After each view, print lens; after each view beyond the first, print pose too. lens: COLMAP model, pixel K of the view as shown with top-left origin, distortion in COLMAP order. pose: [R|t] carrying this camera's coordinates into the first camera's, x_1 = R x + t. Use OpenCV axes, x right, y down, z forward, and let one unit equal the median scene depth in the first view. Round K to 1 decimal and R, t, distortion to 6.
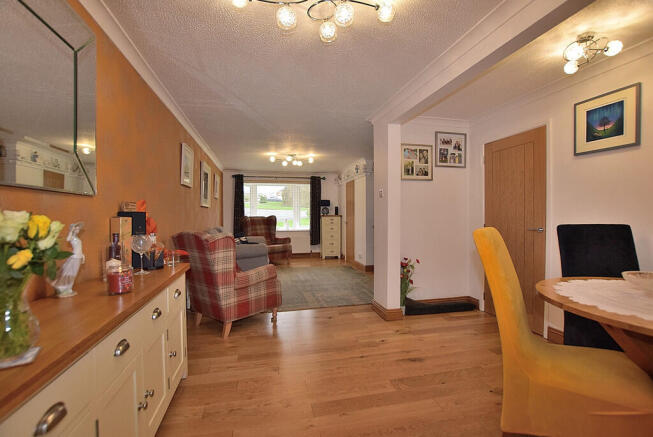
lens RADIAL K [[297.6, 0, 326.5], [0, 297.6, 218.5], [0, 0, 1]] dist [-0.023361, 0.000090]
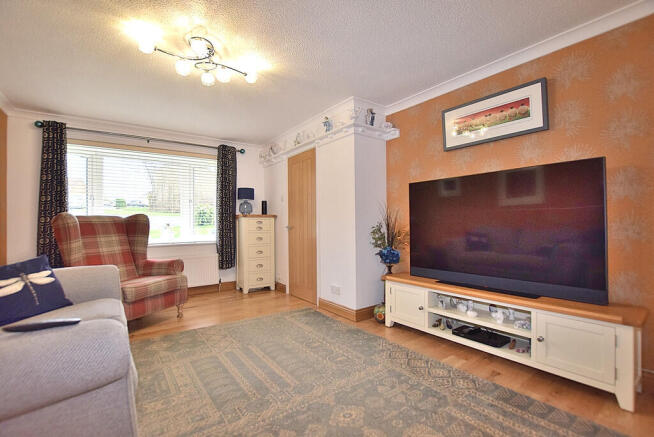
lens RADIAL K [[298.0, 0, 327.0], [0, 298.0, 218.5], [0, 0, 1]] dist [-0.023361, 0.000090]
pose [[0.916433, 0.000130, 0.400188, -0.092586], [0.009442, 0.999715, -0.021948, 0.009974], [-0.400077, 0.023893, 0.916170, 0.434225]]
